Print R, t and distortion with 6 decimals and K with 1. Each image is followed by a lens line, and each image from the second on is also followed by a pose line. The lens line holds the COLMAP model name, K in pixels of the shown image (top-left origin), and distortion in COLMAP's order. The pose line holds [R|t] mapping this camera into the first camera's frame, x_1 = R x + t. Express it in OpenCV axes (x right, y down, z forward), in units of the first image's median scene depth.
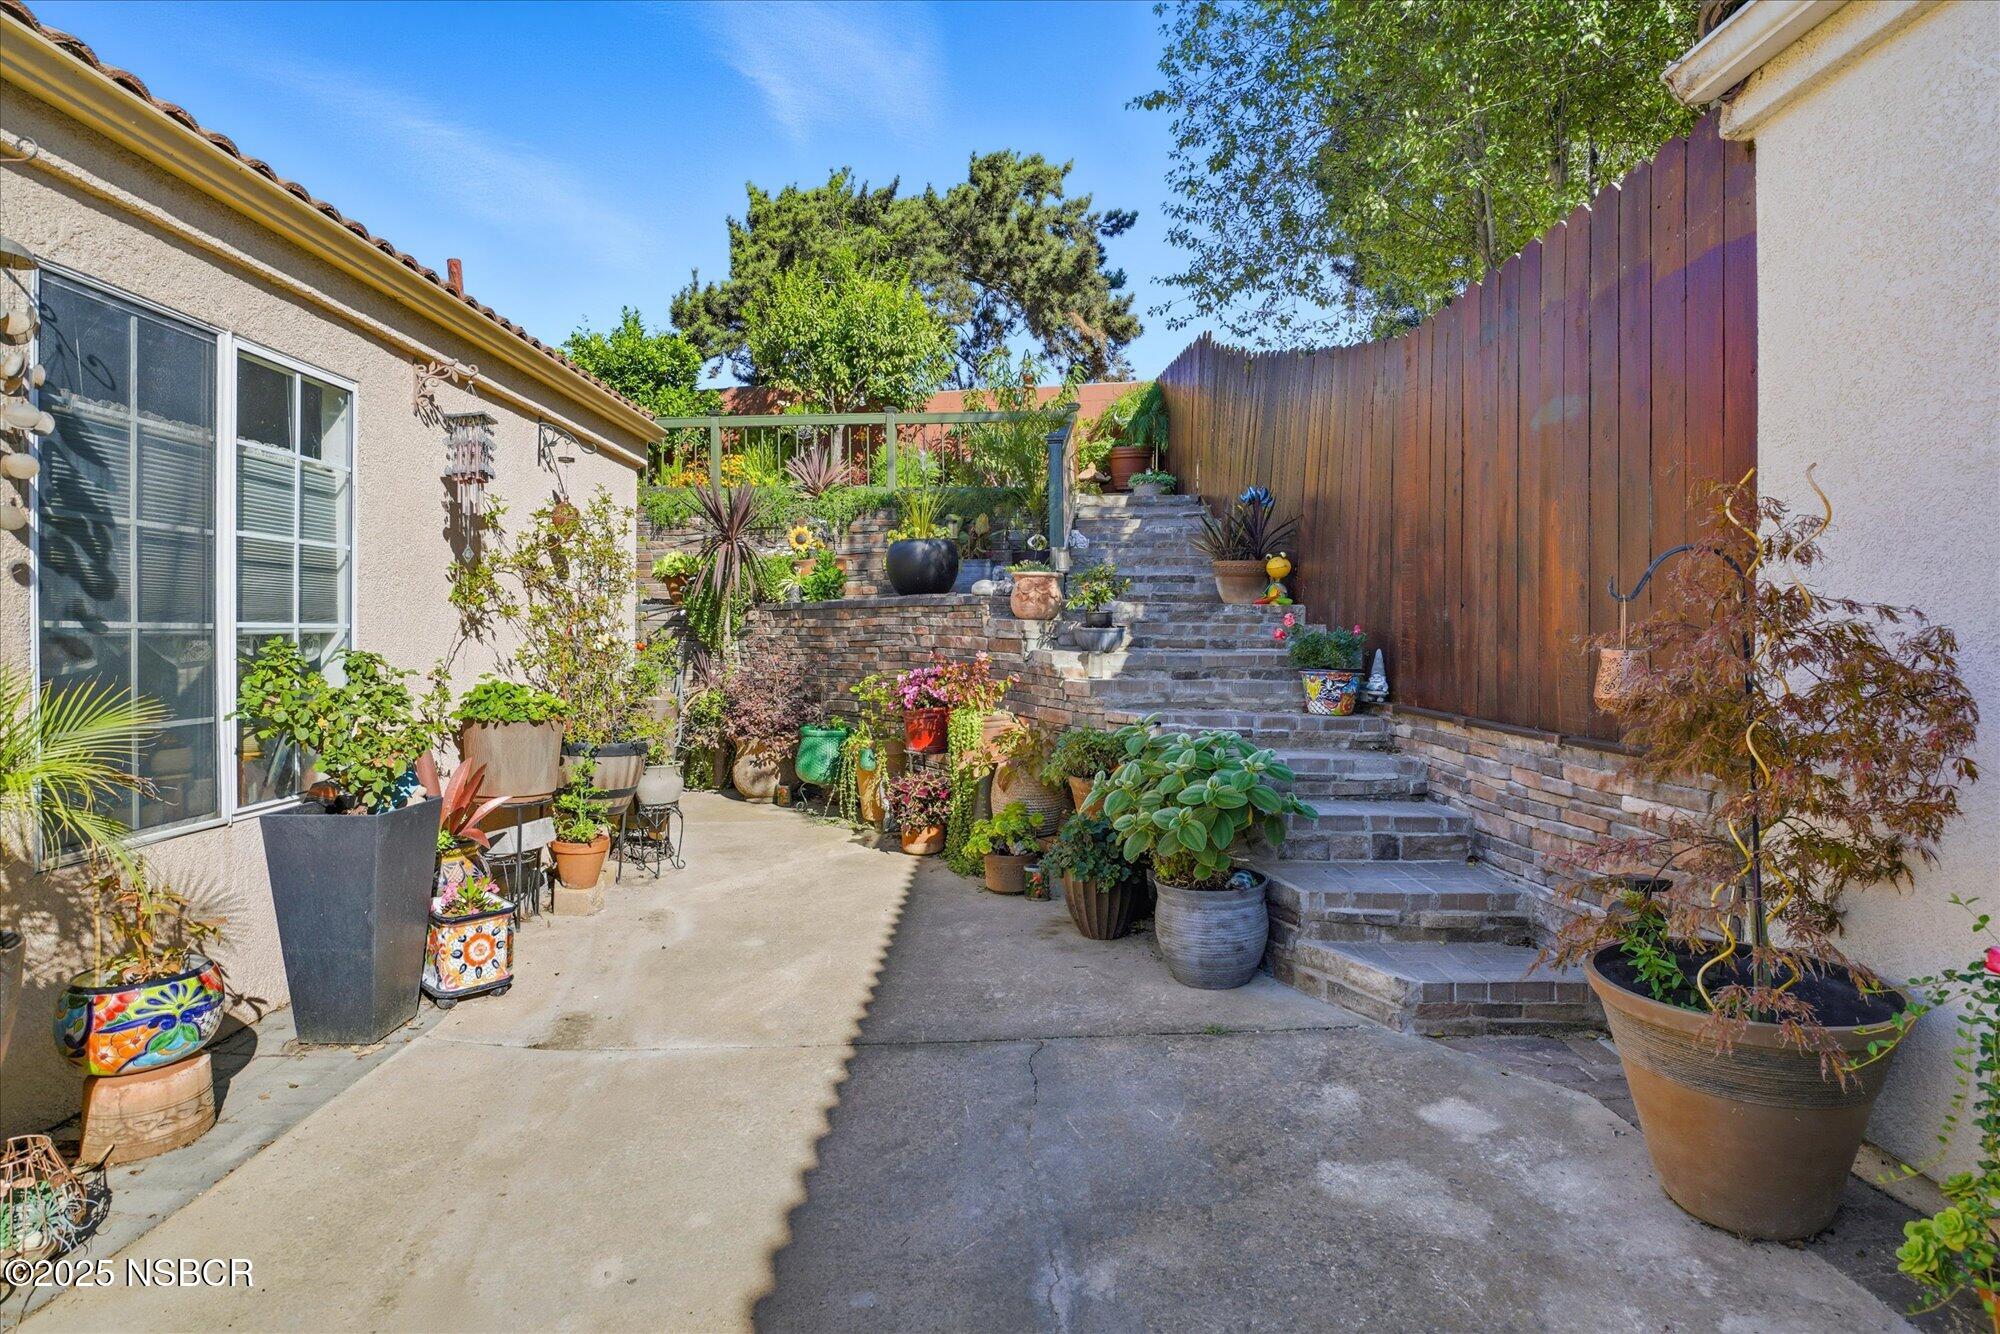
lens RADIAL K [[924.7, 0, 993.7], [0, 924.7, 673.1], [0, 0, 1]] dist [-0.062445, 0.027647]
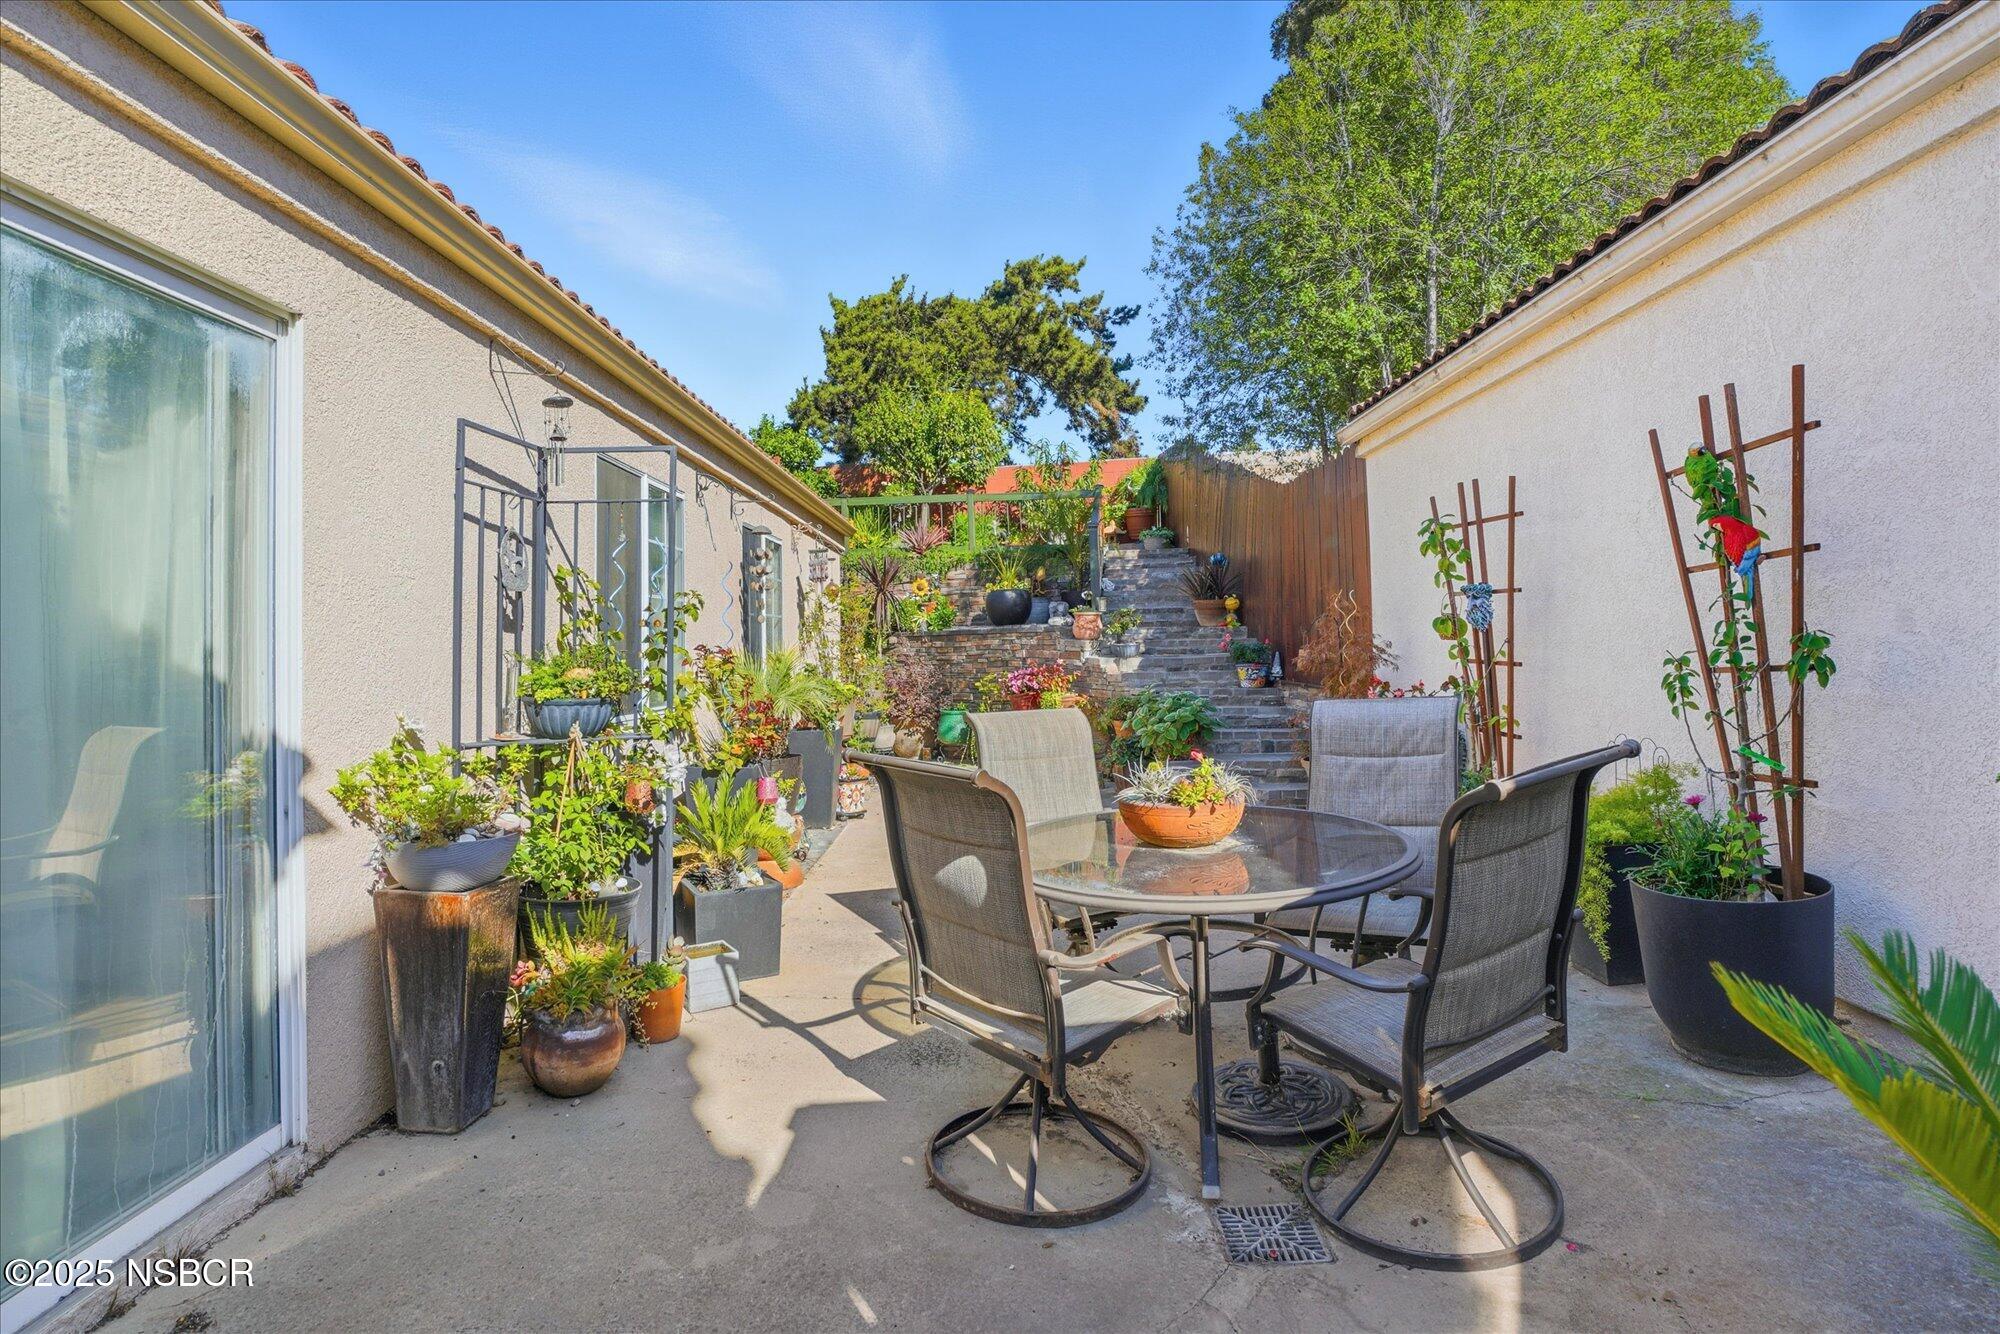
lens RADIAL K [[957.0, 0, 1010.8], [0, 957.0, 650.3], [0, 0, 1]] dist [-0.069804, 0.032086]
pose [[0.999659, -0.025574, 0.005279, -0.072097], [0.025758, 0.998930, -0.038401, 0.017681], [-0.004292, 0.038524, 0.999248, -0.521662]]
